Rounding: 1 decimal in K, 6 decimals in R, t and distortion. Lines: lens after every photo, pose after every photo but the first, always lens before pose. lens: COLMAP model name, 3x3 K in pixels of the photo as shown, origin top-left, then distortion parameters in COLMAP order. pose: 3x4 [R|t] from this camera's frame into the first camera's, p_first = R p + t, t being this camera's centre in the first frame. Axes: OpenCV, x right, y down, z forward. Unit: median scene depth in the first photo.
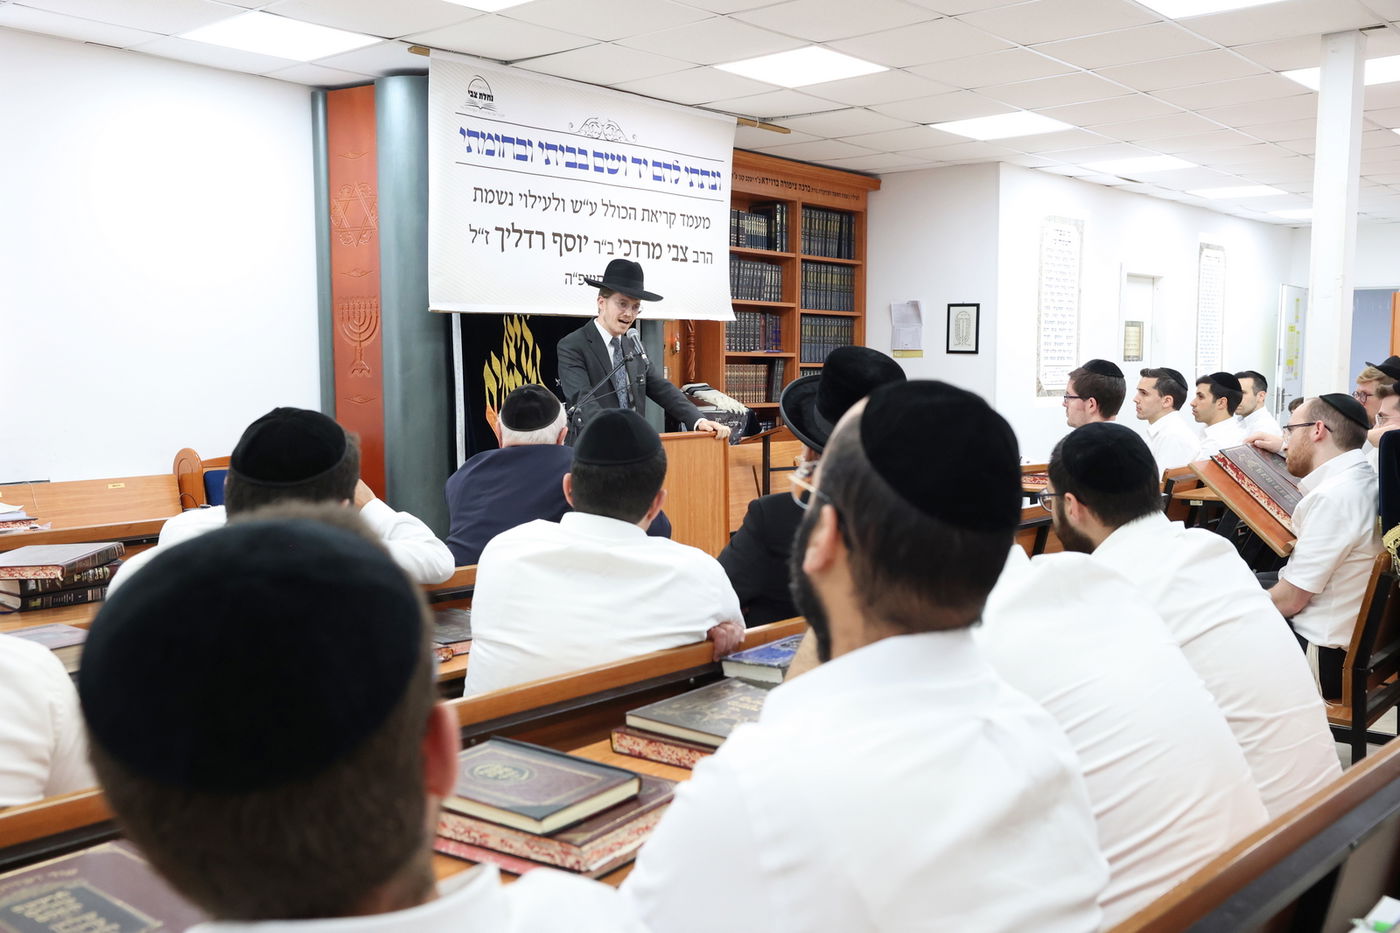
lens RADIAL K [[1333.3, 0, 692.9], [0, 1333.3, 467.1], [0, 0, 1]] dist [-0.038628, 0.110581]
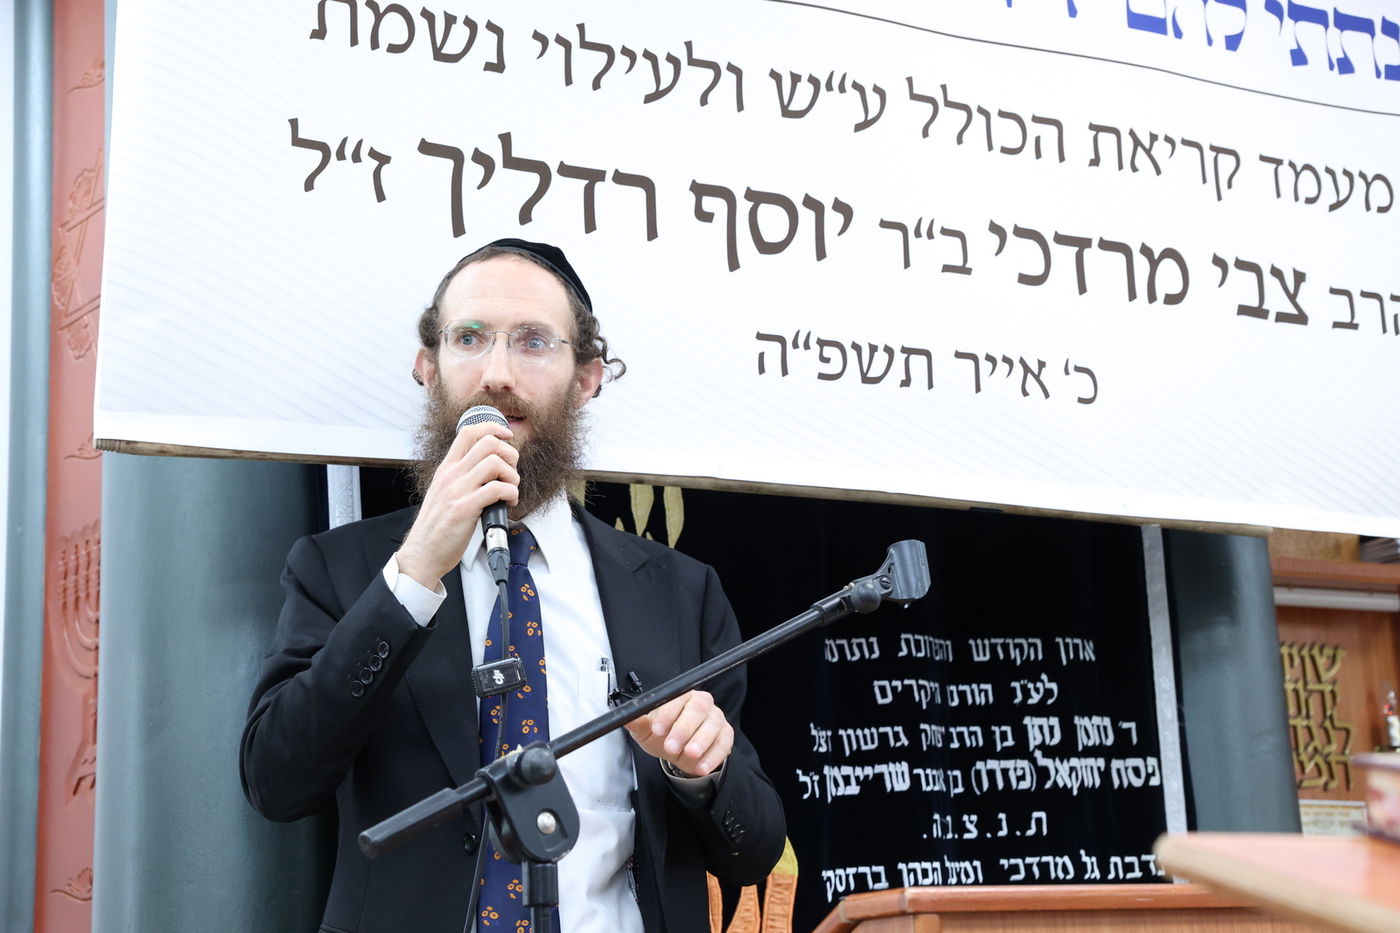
lens RADIAL K [[2247.5, 0, 693.3], [0, 2247.5, 477.1], [0, 0, 1]] dist [0.148668, 0.082542]
pose [[0.924403, -0.124657, -0.360472, 0.045412], [0.009818, 0.952548, -0.304230, 0.013431], [0.381292, 0.277692, 0.881762, 0.598313]]
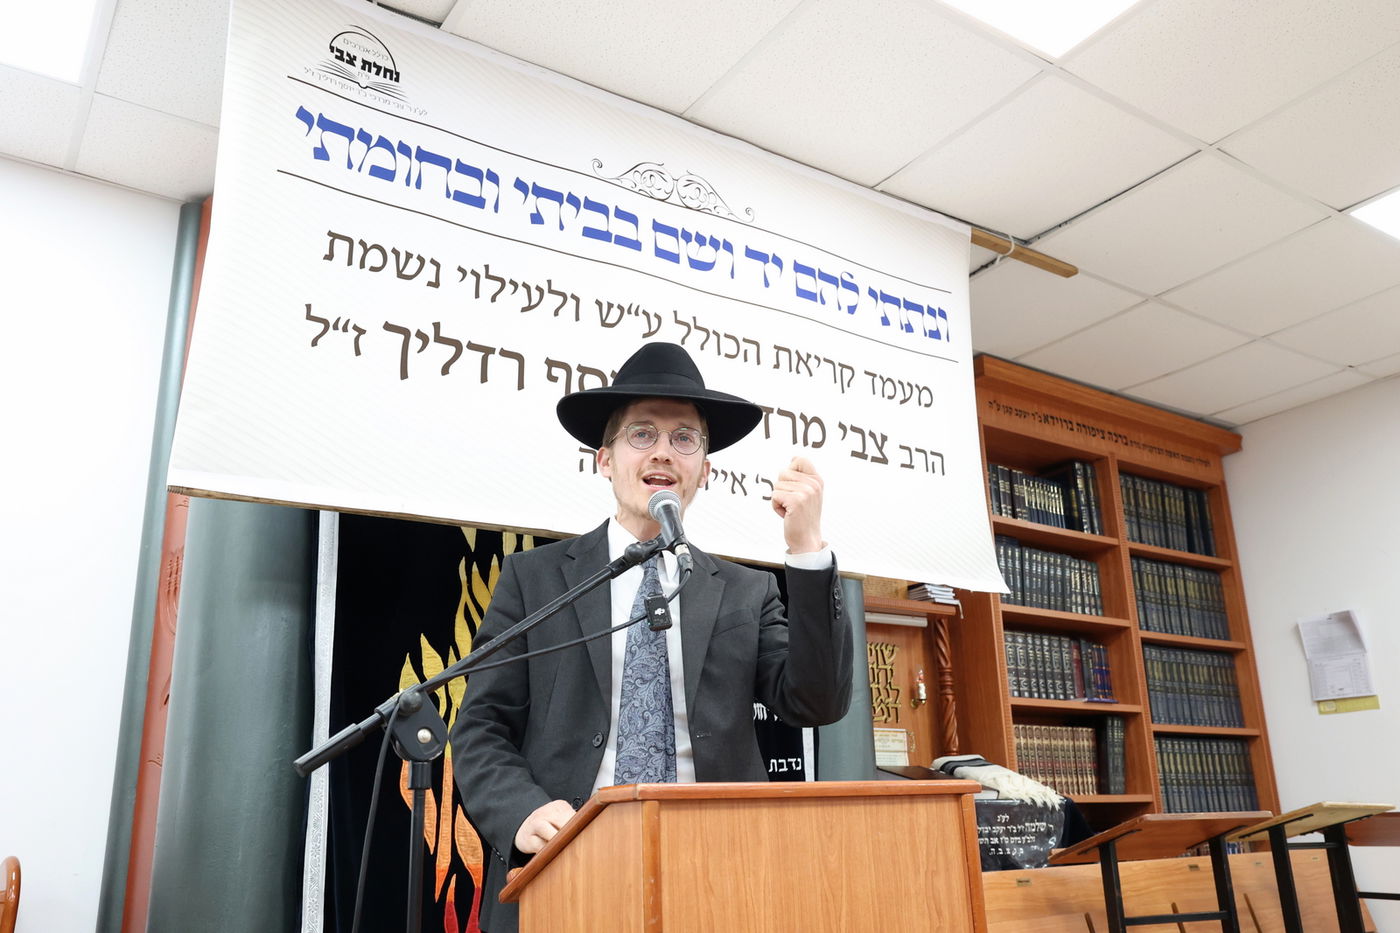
lens RADIAL K [[1152.3, 0, 697.0], [0, 1152.3, 467.6], [0, 0, 1]] dist [-0.070719, 0.090358]
pose [[0.962943, -0.104626, -0.248584, 0.035032], [0.003798, 0.926859, -0.375391, 0.004238], [0.269678, 0.360536, 0.892910, 0.650051]]
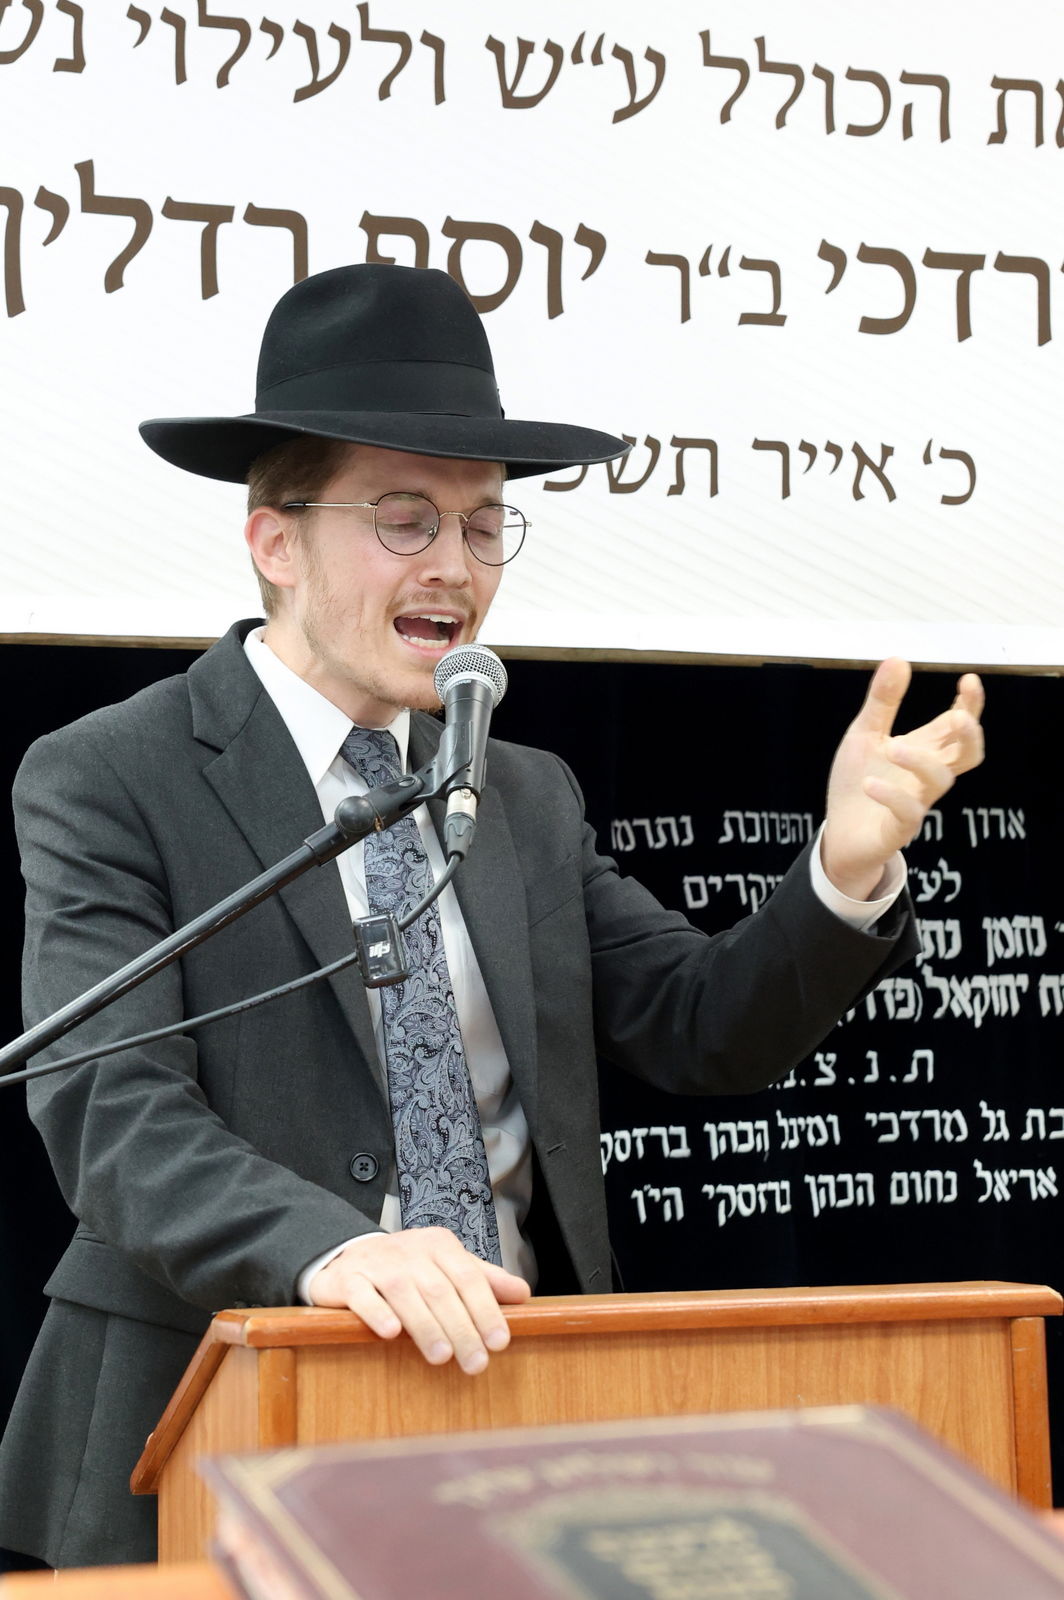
lens RADIAL K [[3549.2, 0, 561.3], [0, 3549.2, 865.2], [0, 0, 1]] dist [0.239354, 0.018887]
pose [[0.857175, -0.047406, -0.512839, 0.165941], [-0.026150, 0.990464, -0.135264, -0.016780], [0.514361, 0.129356, 0.847762, 0.572065]]
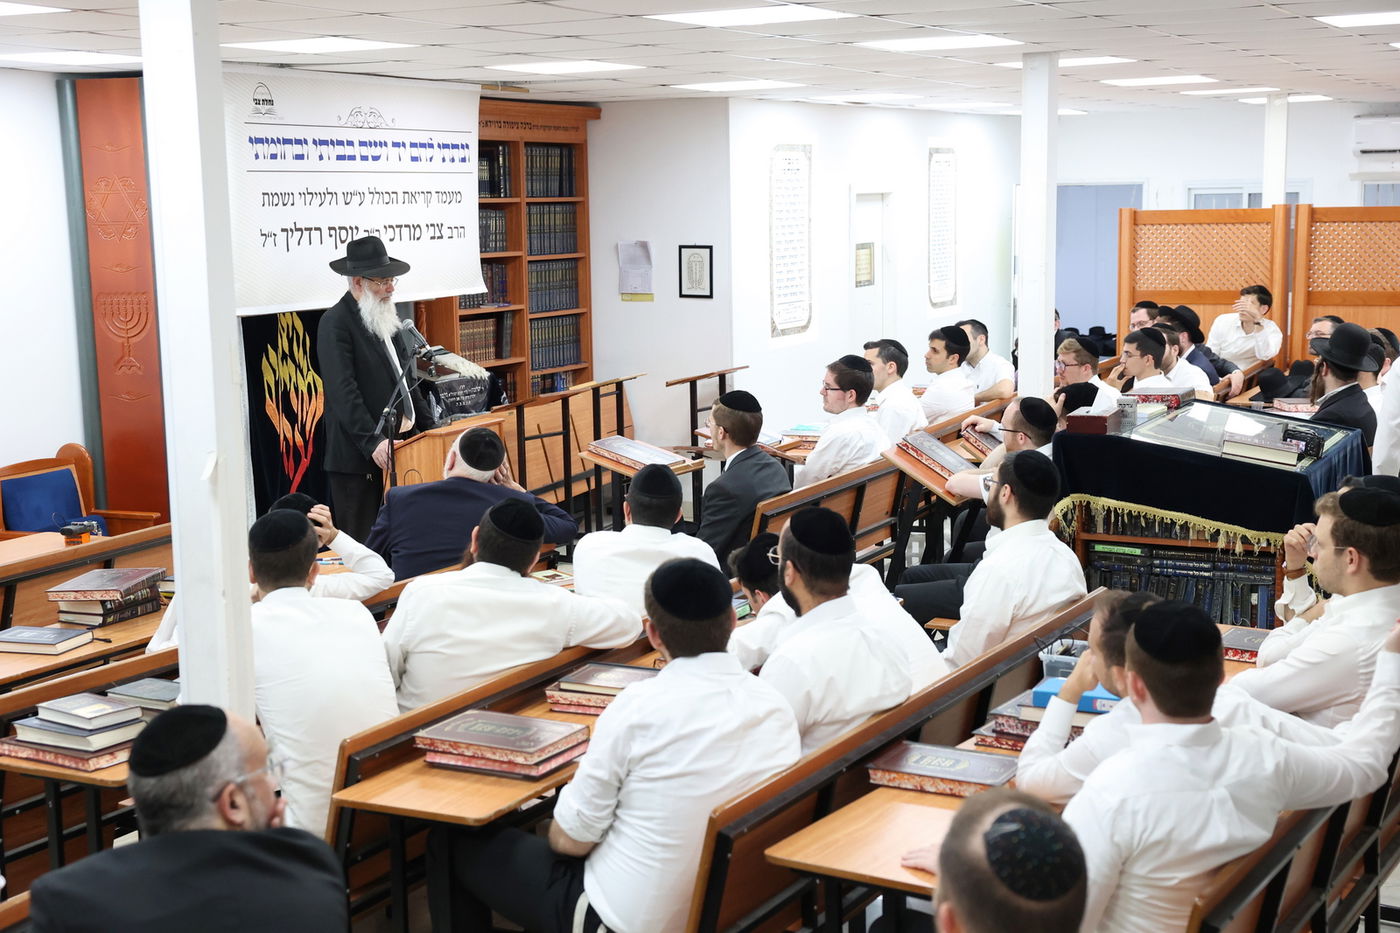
lens RADIAL K [[1947.2, 0, 682.6], [0, 1947.2, 468.0], [0, 0, 1]] dist [0.108980, 0.052671]
pose [[0.971951, -0.052074, 0.229346, -0.186515], [0.038521, 0.997258, 0.063184, -0.073203], [-0.232008, -0.052577, 0.971292, -0.502878]]
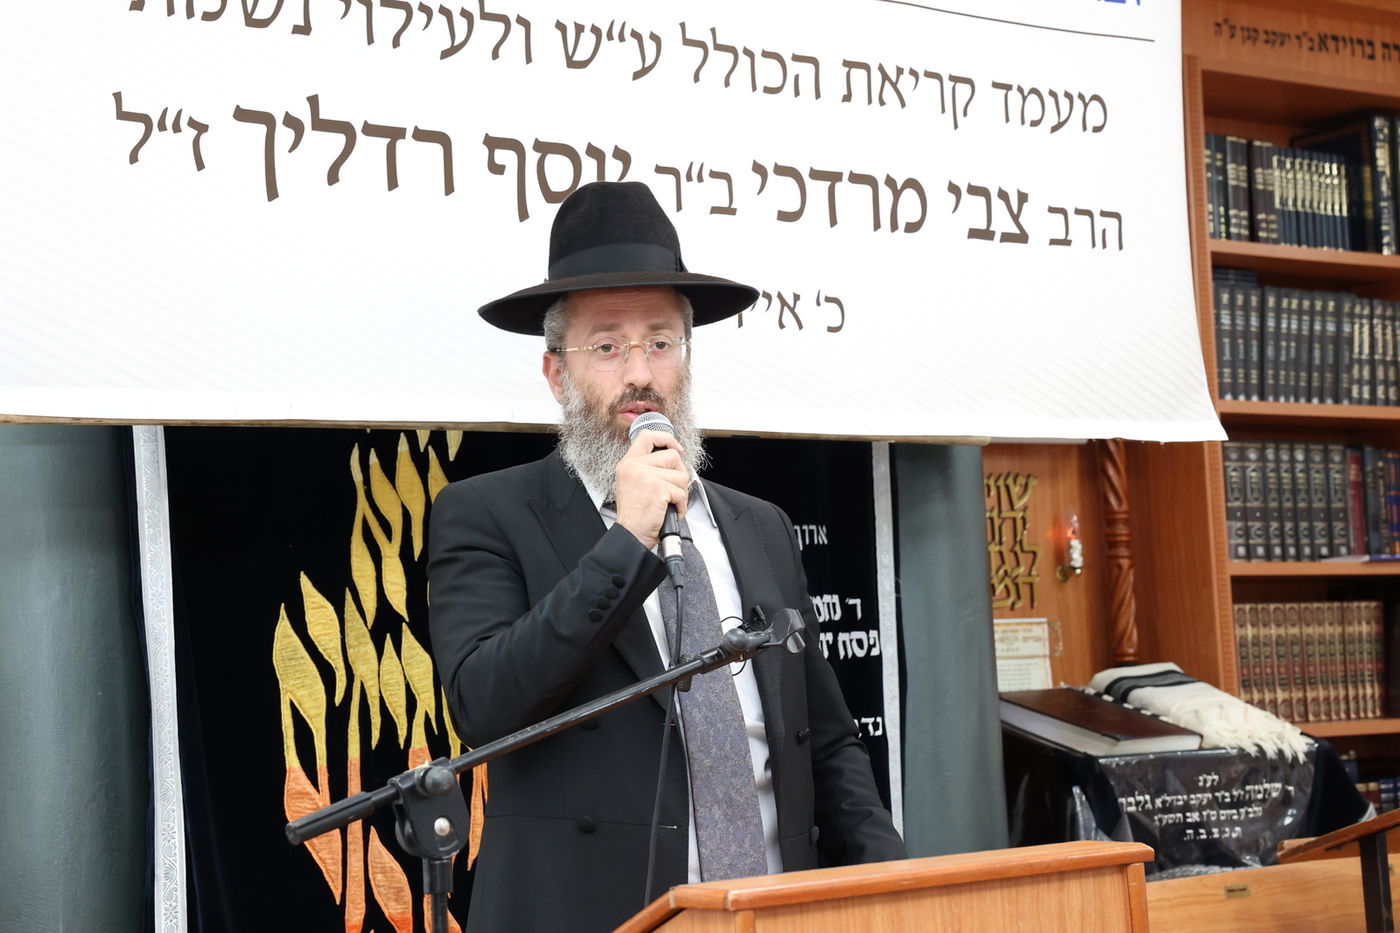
lens RADIAL K [[2503.4, 0, 703.9], [0, 2503.4, 468.7], [0, 0, 1]] dist [0.206197, 0.058273]
pose [[0.972355, -0.065139, -0.224237, 0.050443], [0.029982, 0.987182, -0.156758, -0.022395], [0.231574, 0.145701, 0.961844, 0.492047]]
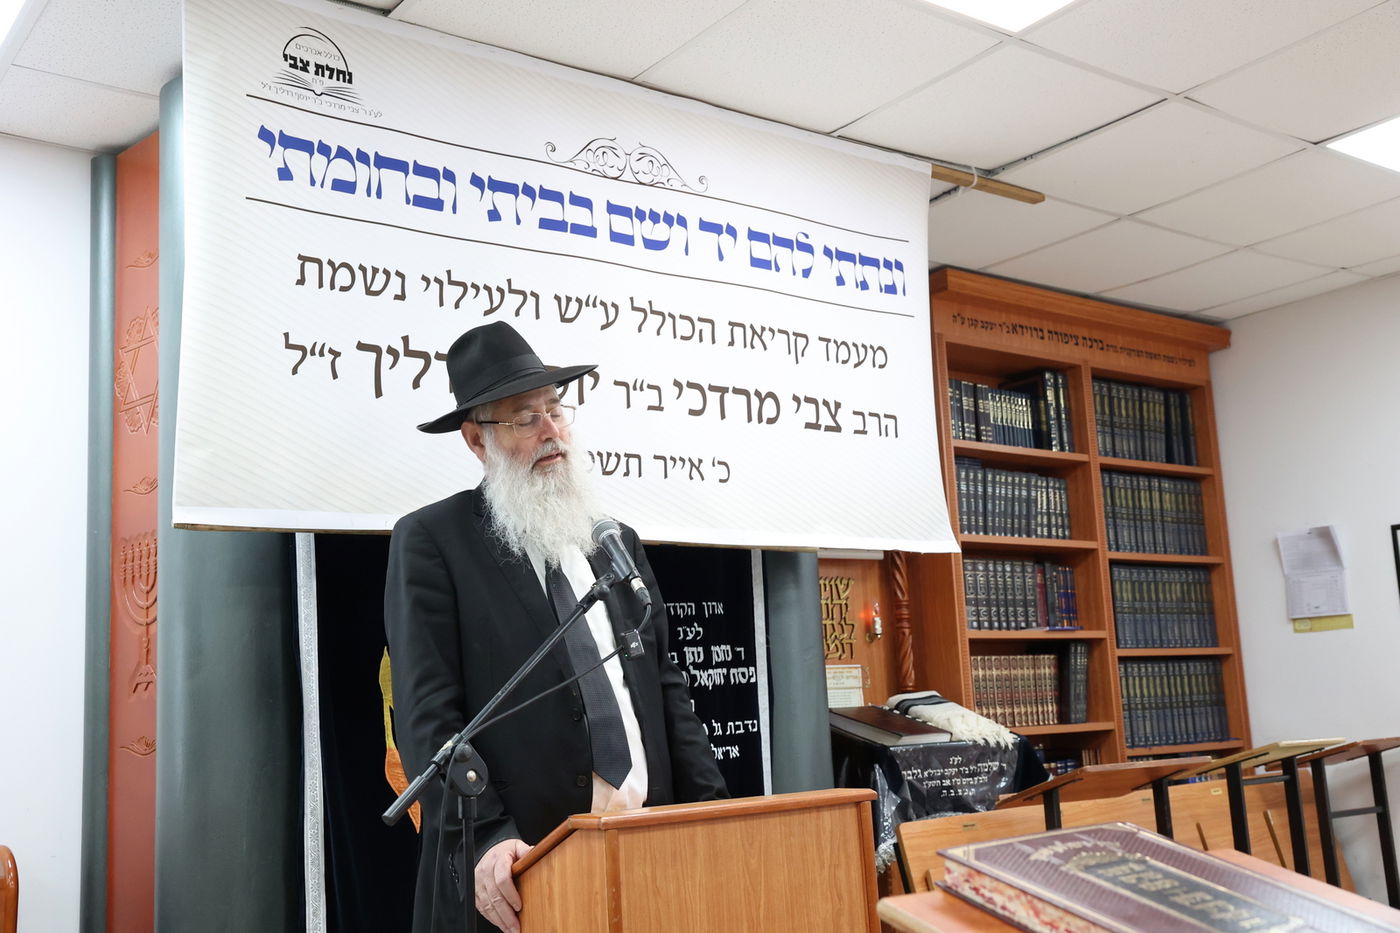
lens RADIAL K [[1442.4, 0, 687.9], [0, 1442.4, 466.7], [0, 0, 1]] dist [-0.000843, 0.009339]
pose [[0.974021, -0.084245, -0.210203, 0.054472], [0.031293, 0.969393, -0.243510, -0.016055], [0.224284, 0.230606, 0.946846, 0.524585]]
